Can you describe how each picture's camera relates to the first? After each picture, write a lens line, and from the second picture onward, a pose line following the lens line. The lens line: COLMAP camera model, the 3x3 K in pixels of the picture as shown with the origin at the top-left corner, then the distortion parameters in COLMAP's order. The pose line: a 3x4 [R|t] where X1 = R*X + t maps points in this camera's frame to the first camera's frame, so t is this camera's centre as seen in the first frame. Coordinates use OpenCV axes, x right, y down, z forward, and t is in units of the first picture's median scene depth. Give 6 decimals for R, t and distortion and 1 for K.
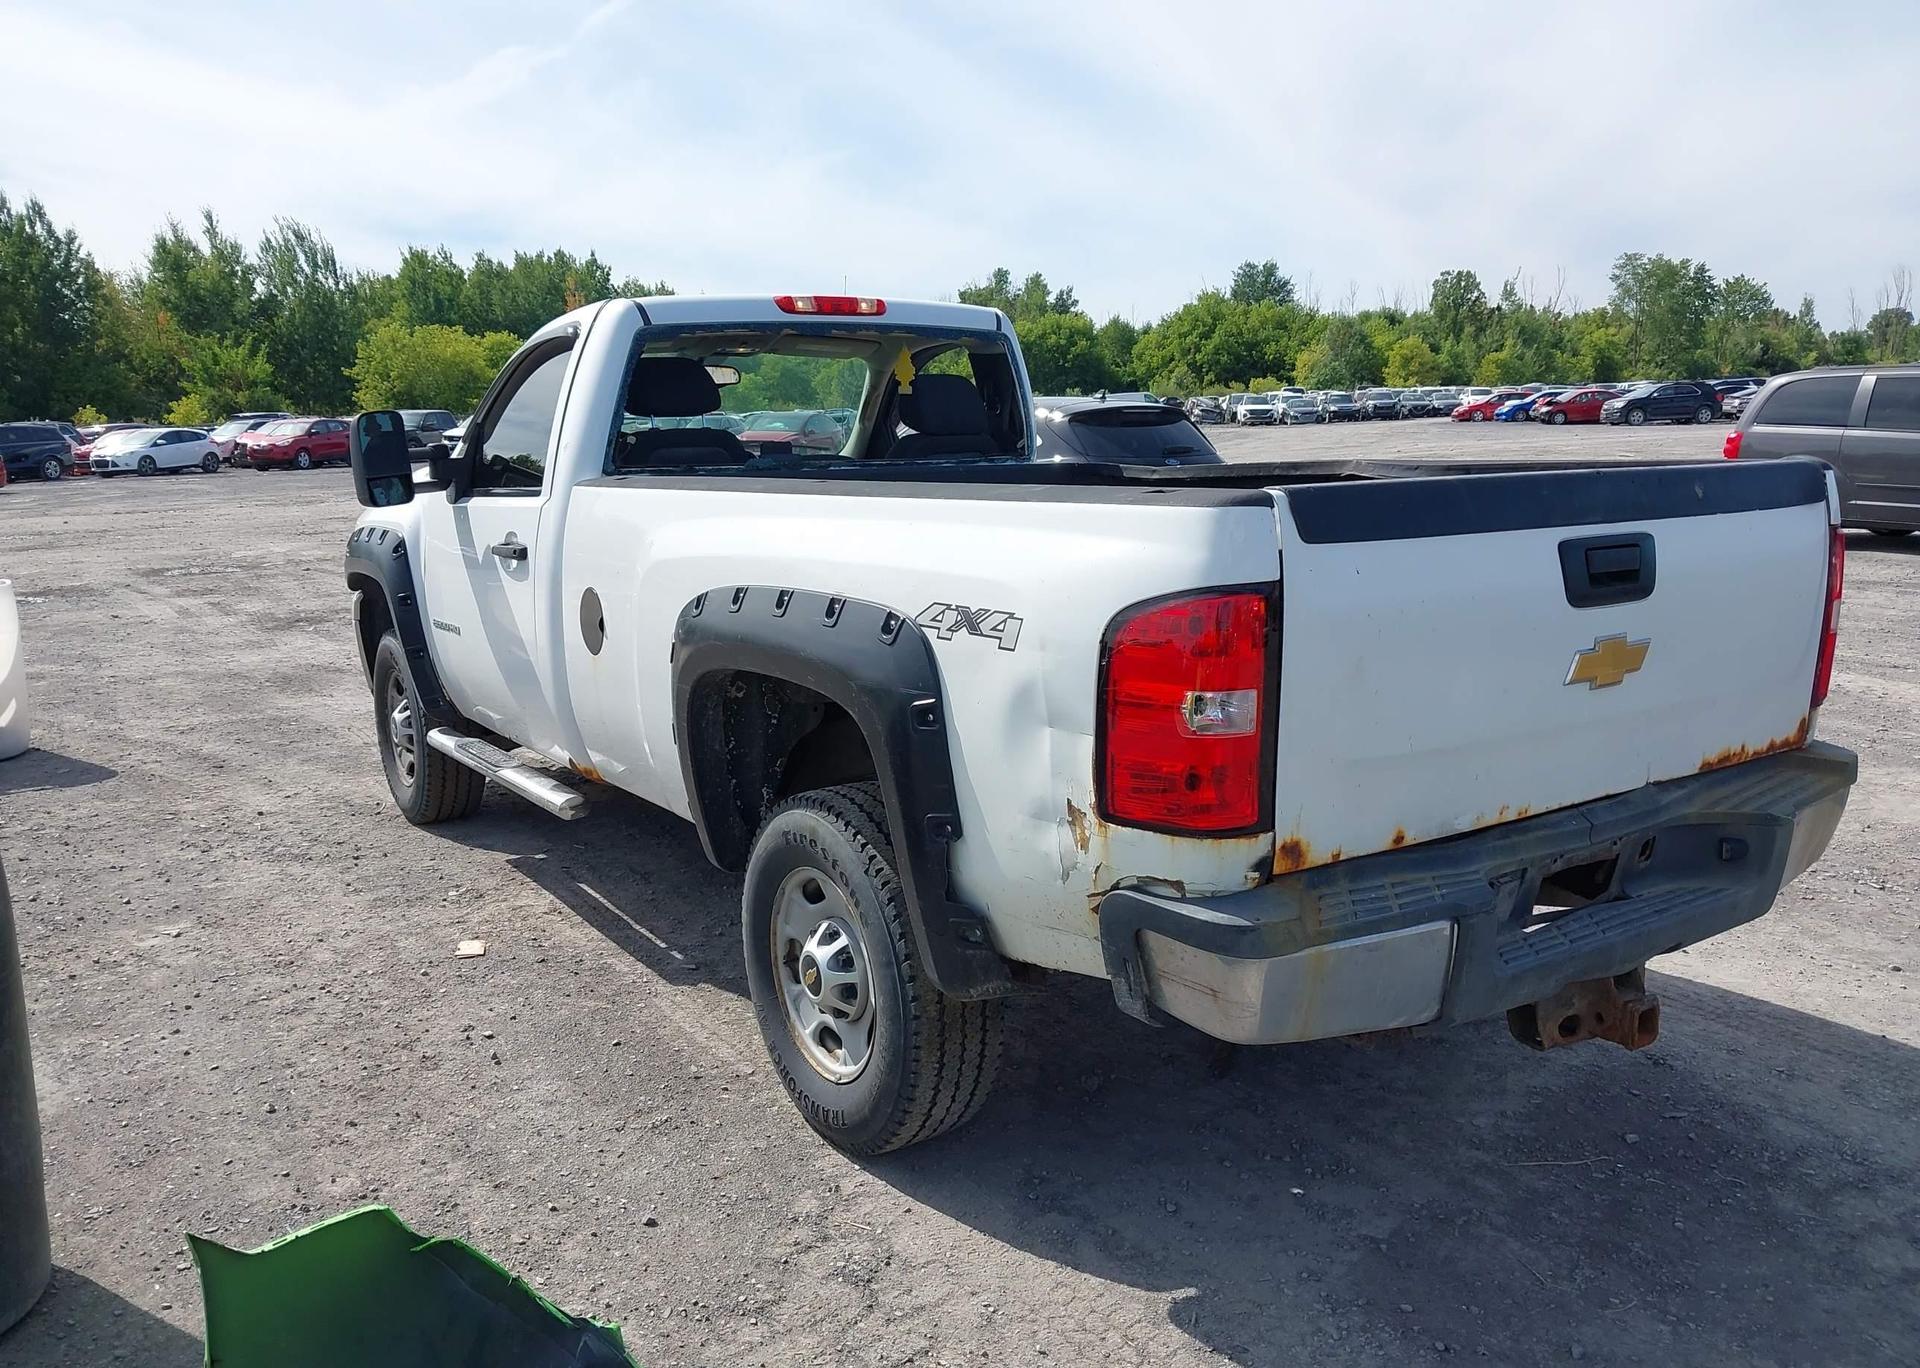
lens RADIAL K [[1537.2, 0, 977.5], [0, 1537.2, 694.9], [0, 0, 1]] dist [-0.003290, 0.008755]
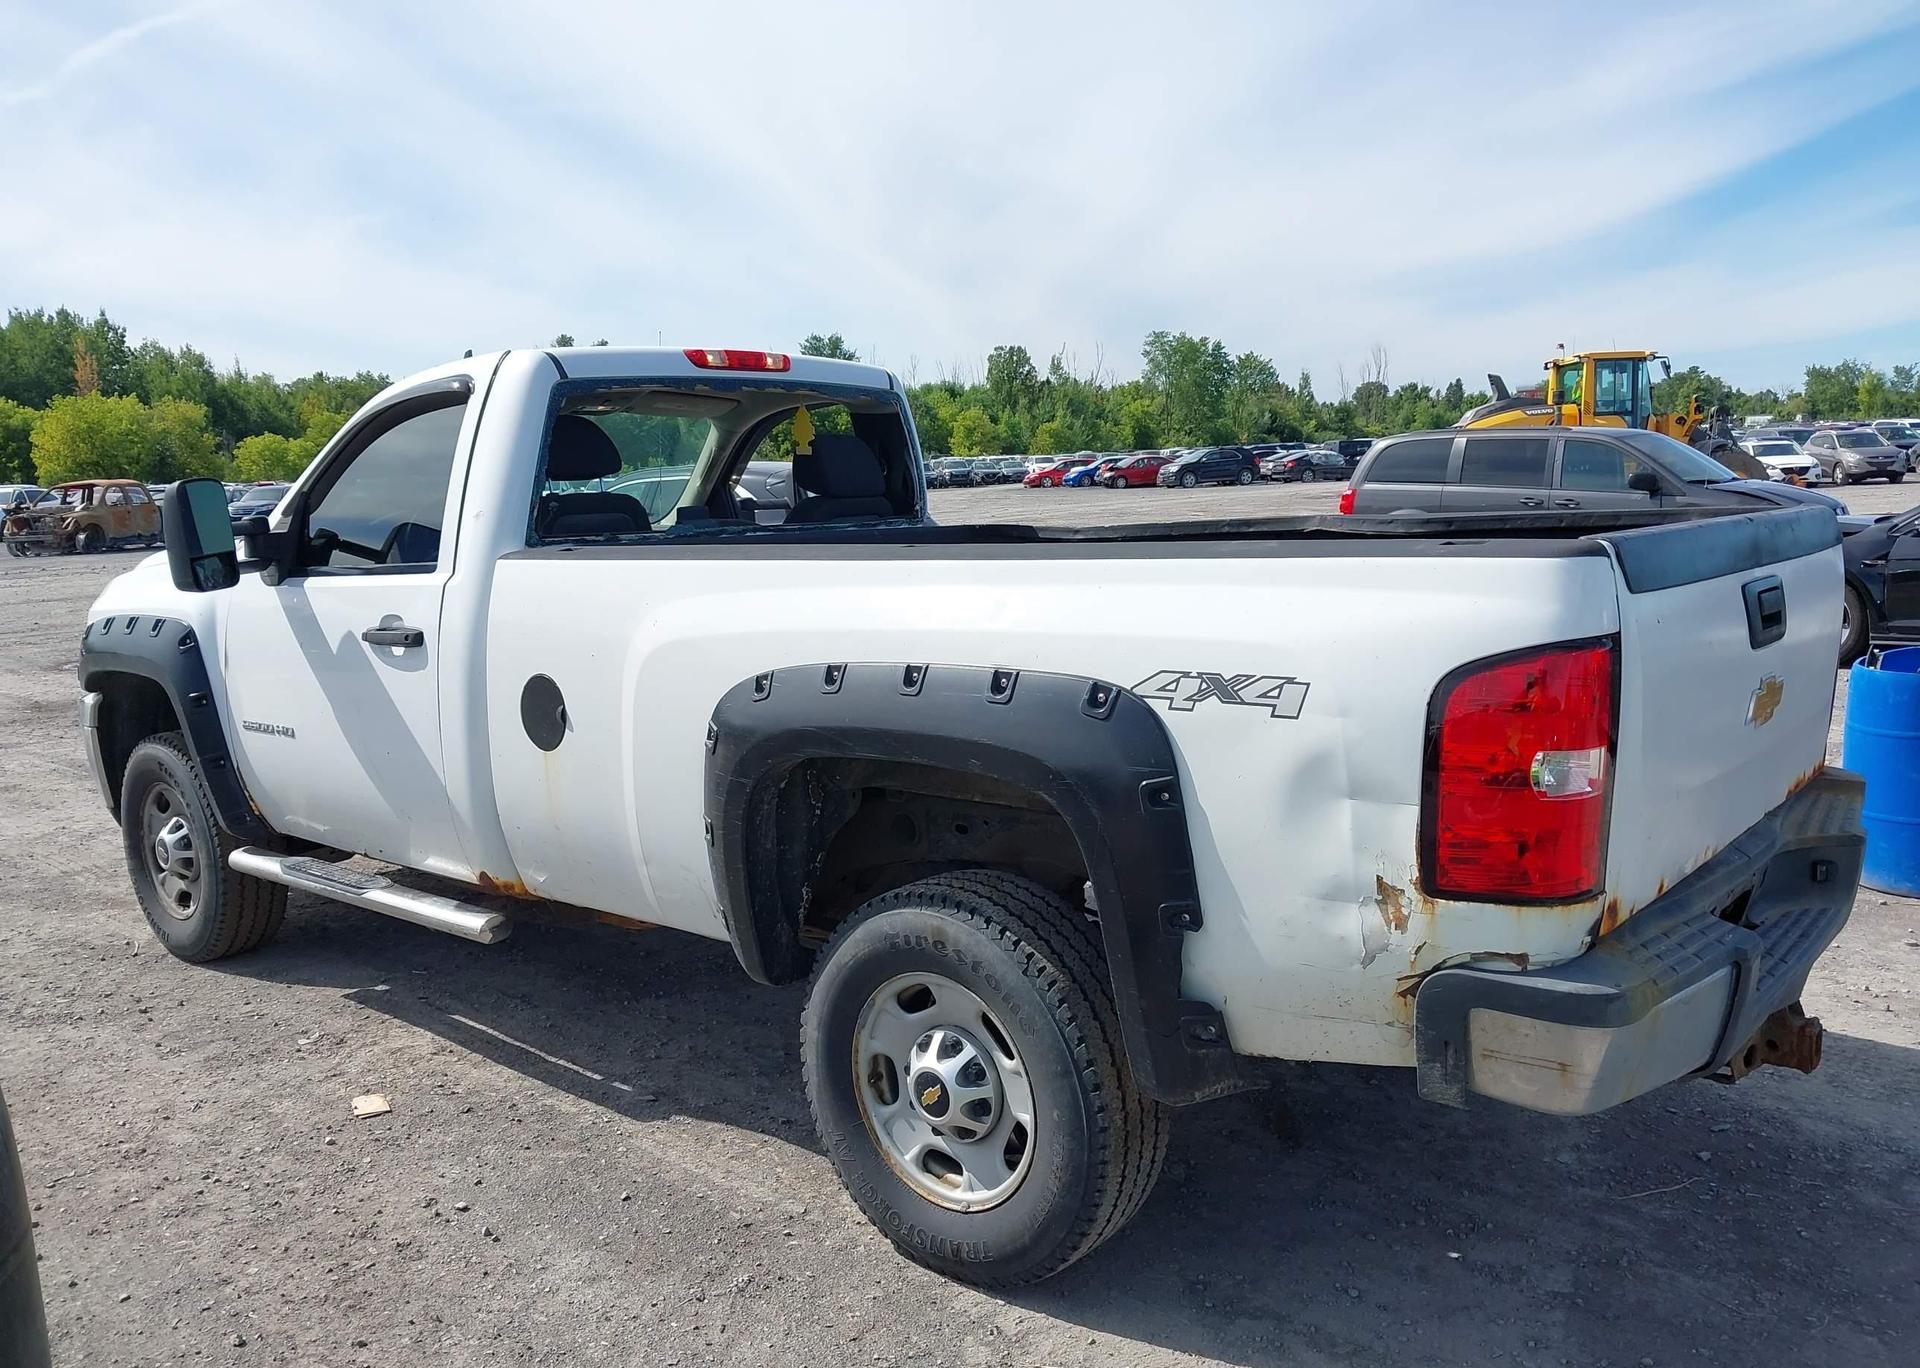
lens RADIAL K [[1535.5, 0, 960.0], [0, 1535.5, 684.0], [0, 0, 1]] dist [0.003559, 0.022924]
pose [[0.964965, -0.044709, 0.258542, -0.231226], [0.057635, 0.997427, -0.042632, -0.012244], [-0.255971, 0.056039, 0.965059, 0.088675]]
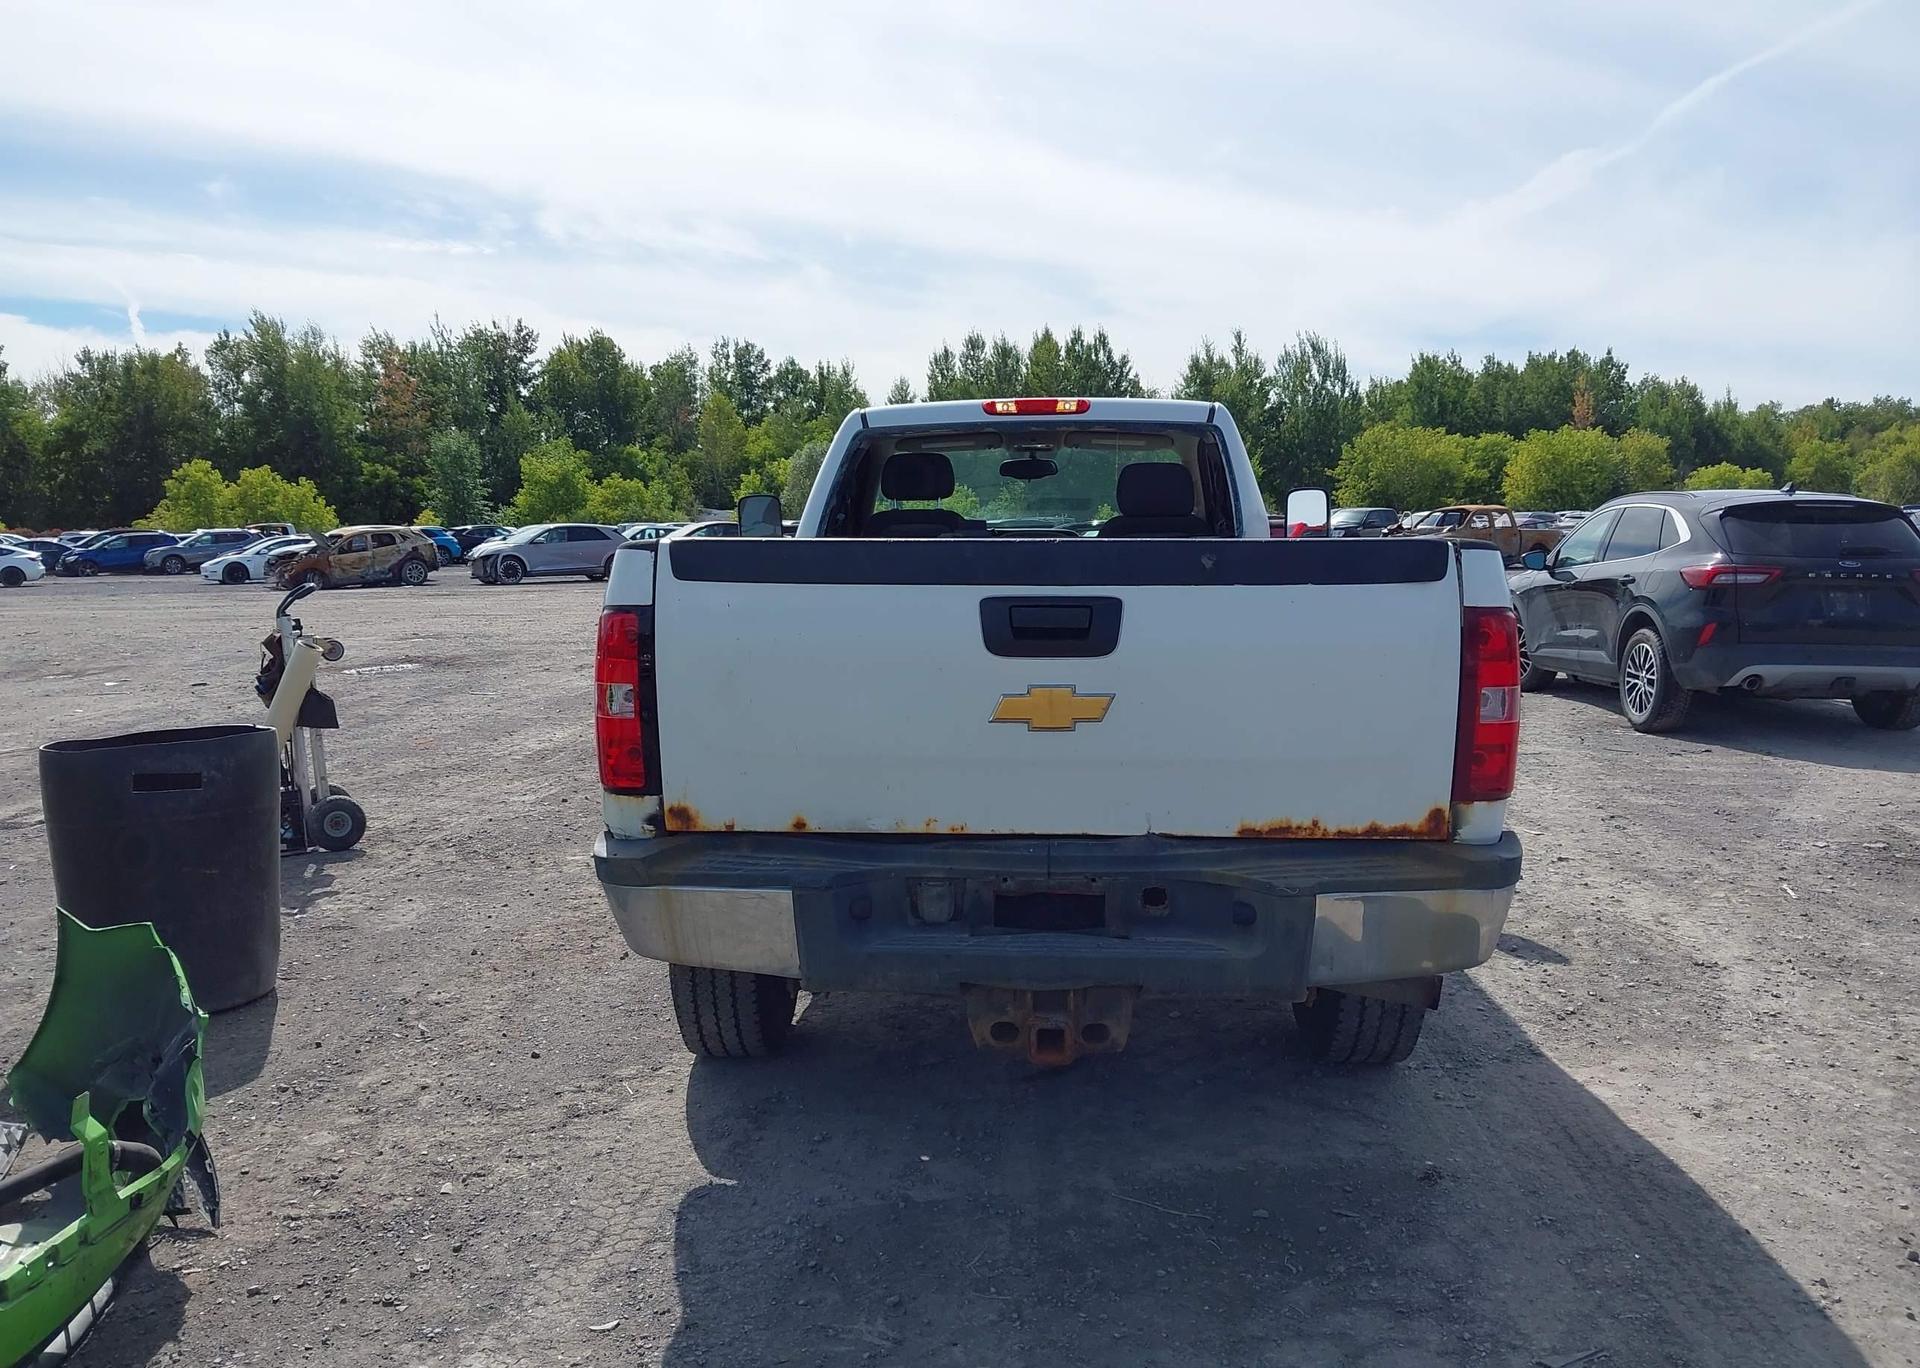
lens RADIAL K [[1546.7, 0, 960.0], [0, 1546.7, 684.0], [0, 0, 1]] dist [-0.033398, 0.003148]
pose [[0.794914, 0.075676, -0.601985, 0.695847], [-0.118078, 0.992516, -0.031151, 0.002404], [0.595122, 0.095844, 0.797900, 0.047748]]
